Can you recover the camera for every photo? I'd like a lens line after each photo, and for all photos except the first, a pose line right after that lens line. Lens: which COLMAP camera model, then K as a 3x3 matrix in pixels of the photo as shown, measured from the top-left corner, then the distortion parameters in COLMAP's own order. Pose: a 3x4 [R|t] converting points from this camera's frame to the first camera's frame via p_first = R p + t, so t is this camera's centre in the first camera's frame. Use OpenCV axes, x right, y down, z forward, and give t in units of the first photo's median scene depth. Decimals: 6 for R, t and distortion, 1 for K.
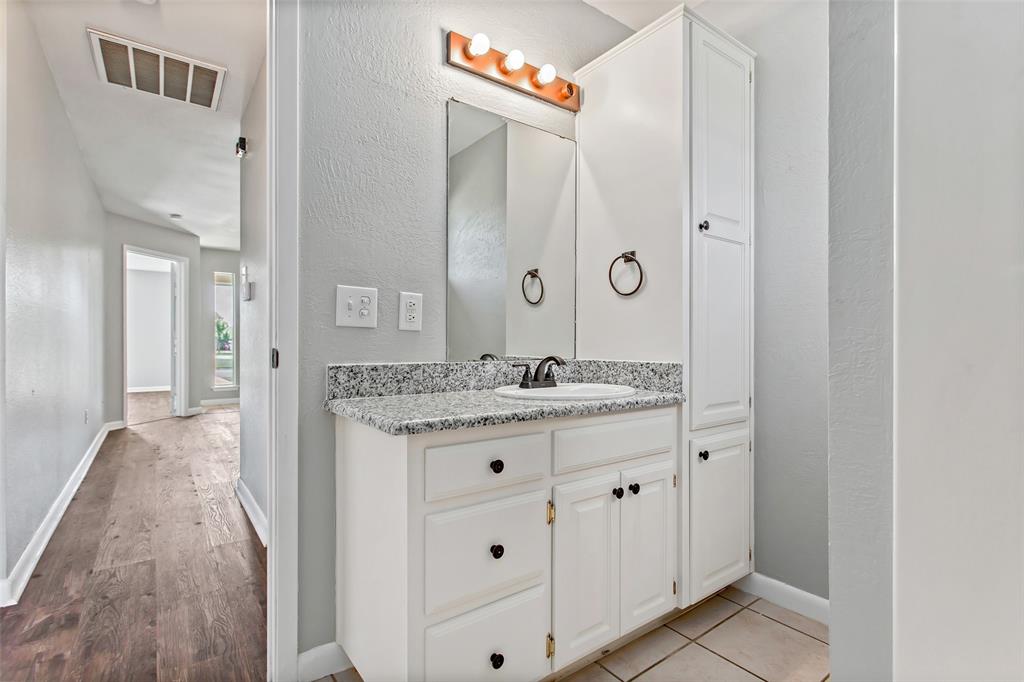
lens RADIAL K [[487.7, 0, 502.6], [0, 487.7, 340.8], [0, 0, 1]] dist [0.000372, 0.000849]
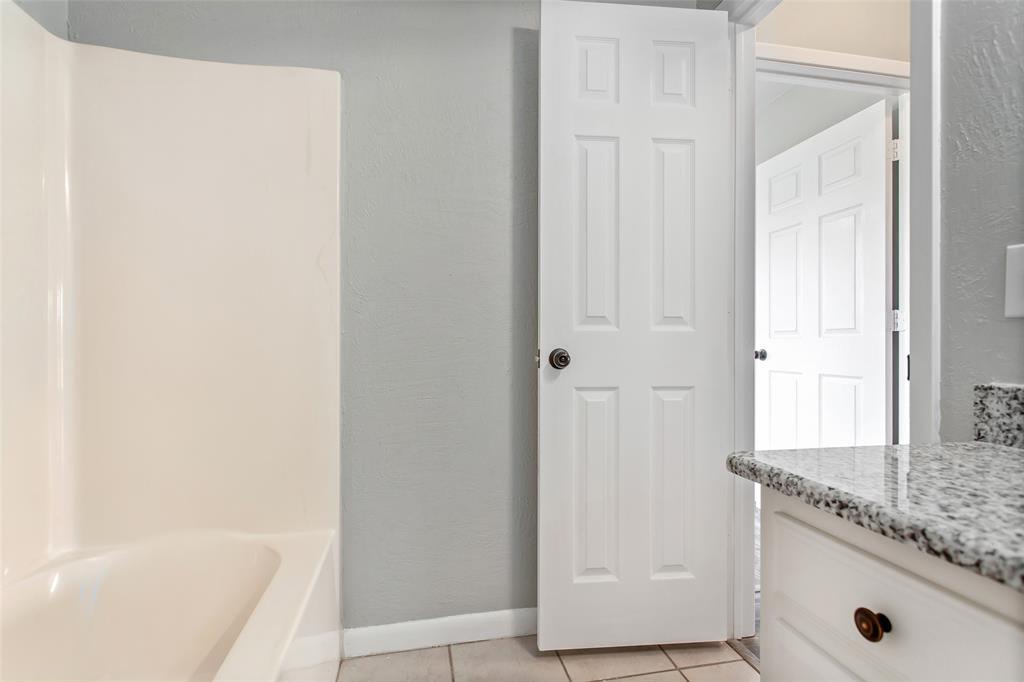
lens RADIAL K [[487.7, 0, 502.6], [0, 487.7, 340.8], [0, 0, 1]] dist [0.000372, 0.000849]
pose [[-0.413553, 0.000544, -0.910480, 0.531651], [0.003029, 0.999995, -0.000778, -0.005426], [0.910475, -0.003080, -0.413552, 0.853195]]
